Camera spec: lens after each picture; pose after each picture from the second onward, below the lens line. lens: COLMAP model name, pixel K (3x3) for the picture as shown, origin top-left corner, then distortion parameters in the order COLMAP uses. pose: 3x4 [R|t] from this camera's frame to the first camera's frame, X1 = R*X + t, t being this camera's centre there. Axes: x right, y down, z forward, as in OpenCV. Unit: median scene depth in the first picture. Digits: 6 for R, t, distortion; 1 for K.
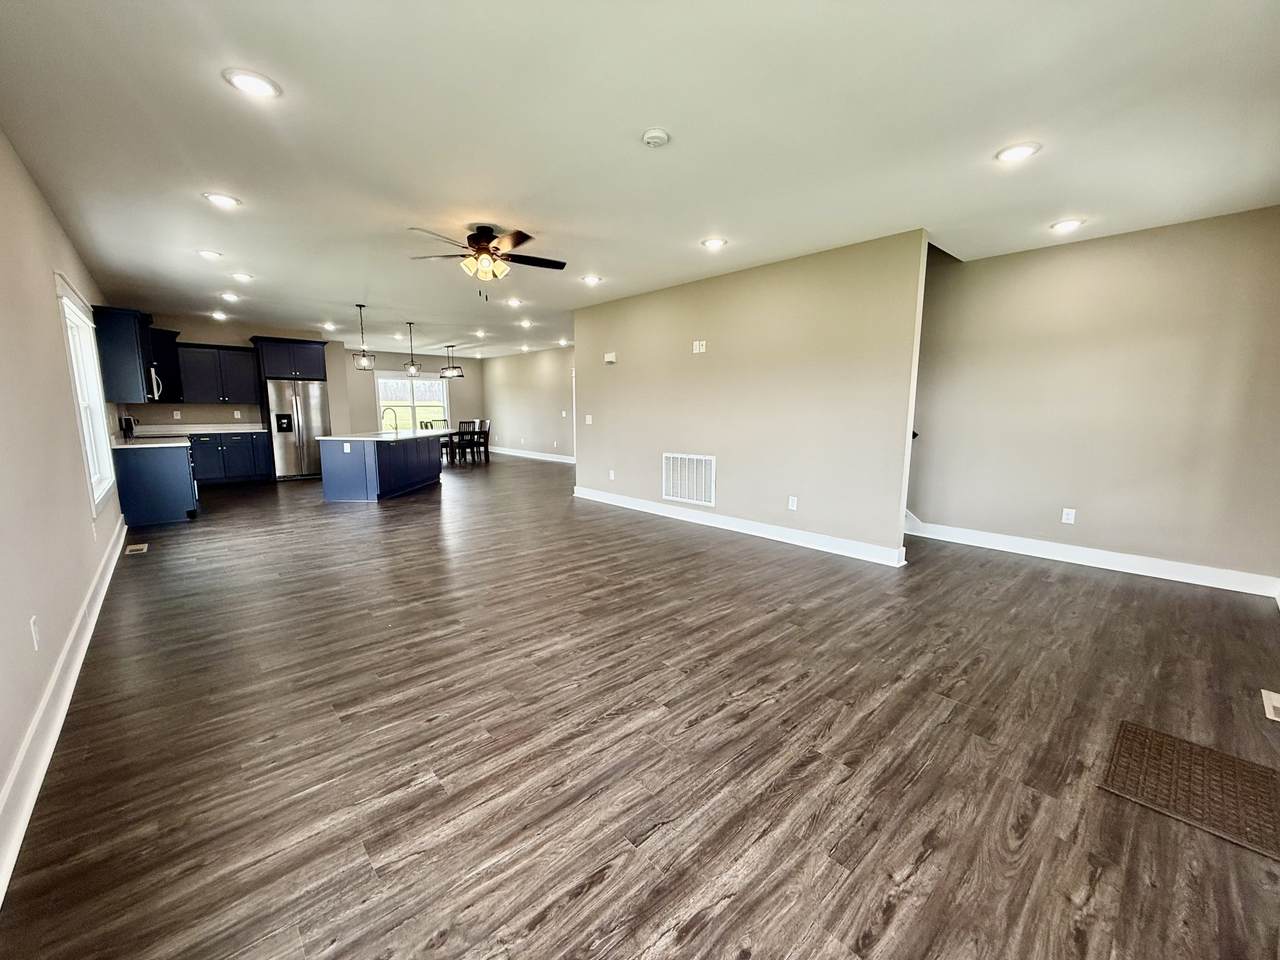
lens RADIAL K [[509.9, 0, 643.0], [0, 509.9, 474.1], [0, 0, 1]] dist [-0.000663, -0.000002]
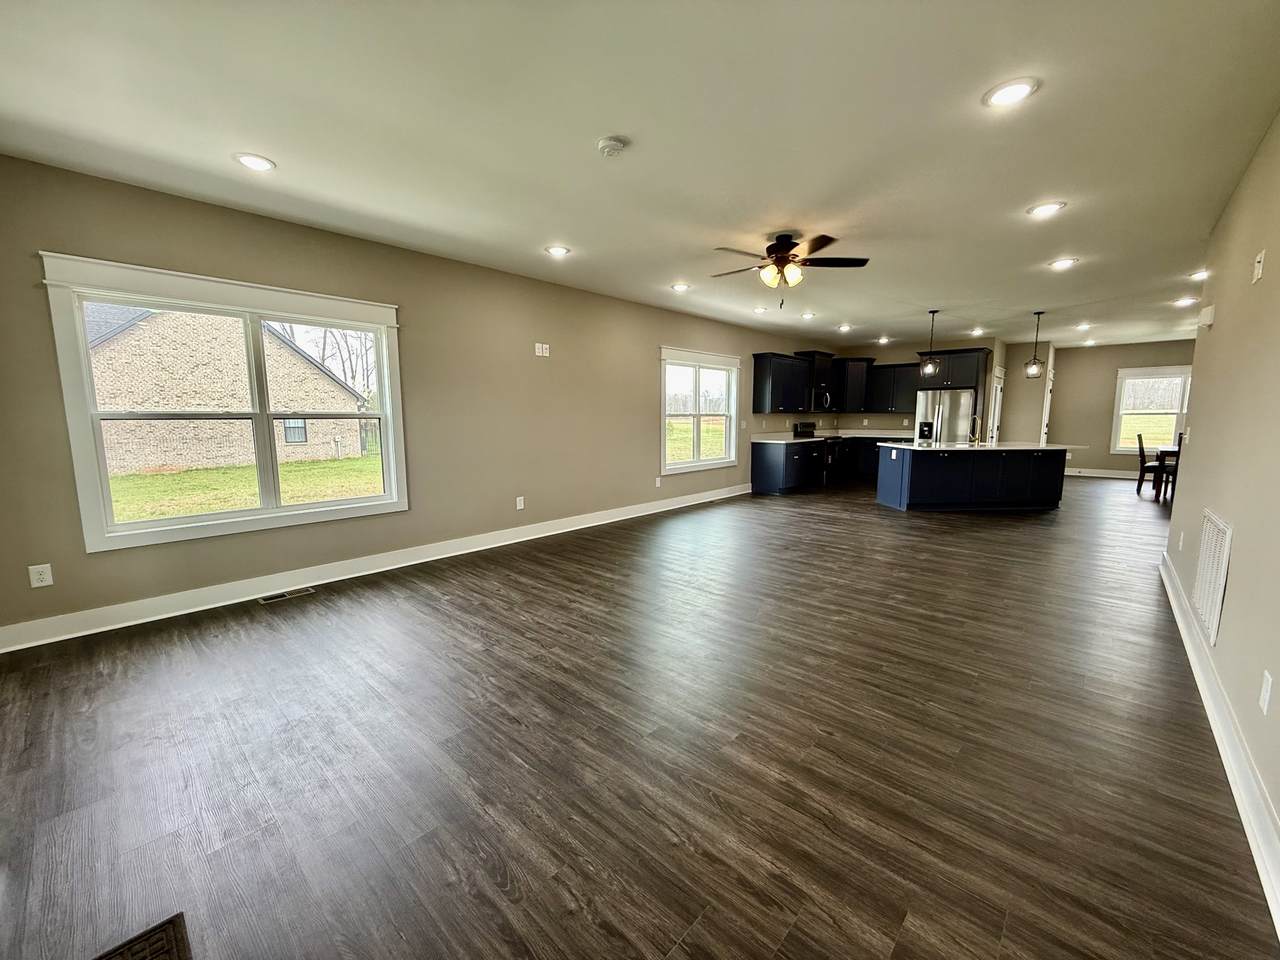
lens RADIAL K [[509.9, 0, 642.3], [0, 509.9, 487.4], [0, 0, 1]] dist [-0.000663, -0.000002]
pose [[0.086239, 0.133827, -0.987245, 1.060263], [-0.125673, 0.984483, 0.122474, -0.124262], [0.988316, 0.113508, 0.101719, 1.002652]]
